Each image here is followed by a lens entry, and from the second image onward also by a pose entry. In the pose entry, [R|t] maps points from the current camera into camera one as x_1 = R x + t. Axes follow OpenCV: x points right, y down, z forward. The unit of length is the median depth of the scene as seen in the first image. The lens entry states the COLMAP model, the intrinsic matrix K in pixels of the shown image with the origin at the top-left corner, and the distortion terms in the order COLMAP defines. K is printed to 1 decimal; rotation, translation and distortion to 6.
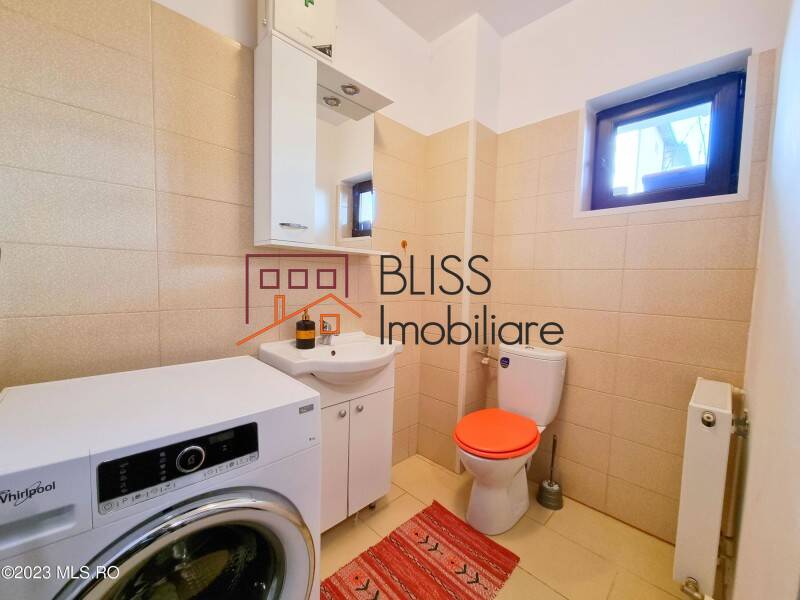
lens RADIAL K [[323.9, 0, 398.5], [0, 323.9, 299.7], [0, 0, 1]] dist [-0.002876, -0.000192]
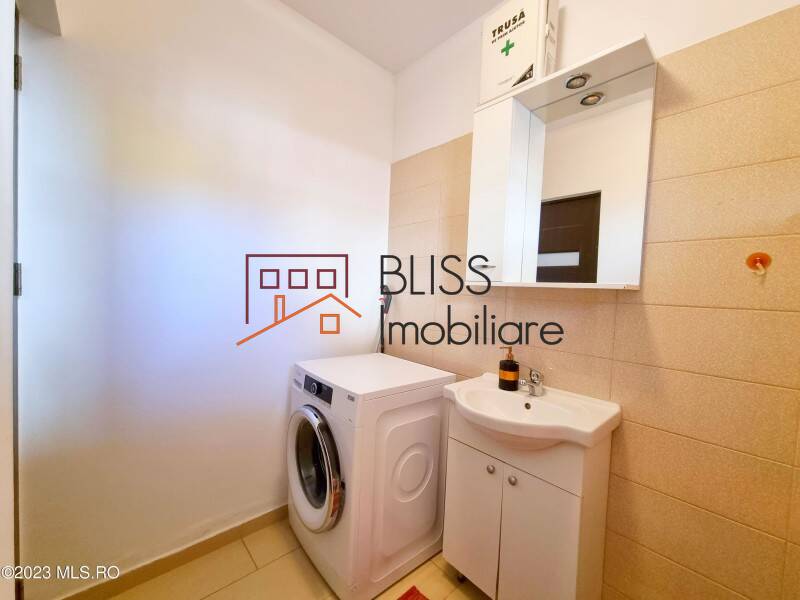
lens RADIAL K [[323.9, 0, 398.5], [0, 323.9, 301.5], [0, 0, 1]] dist [-0.002876, -0.000192]
pose [[-0.030181, 0.007889, -0.999513, 0.722837], [-0.109049, 0.993974, 0.011138, -0.090240], [0.993578, 0.109332, -0.029138, 0.724028]]
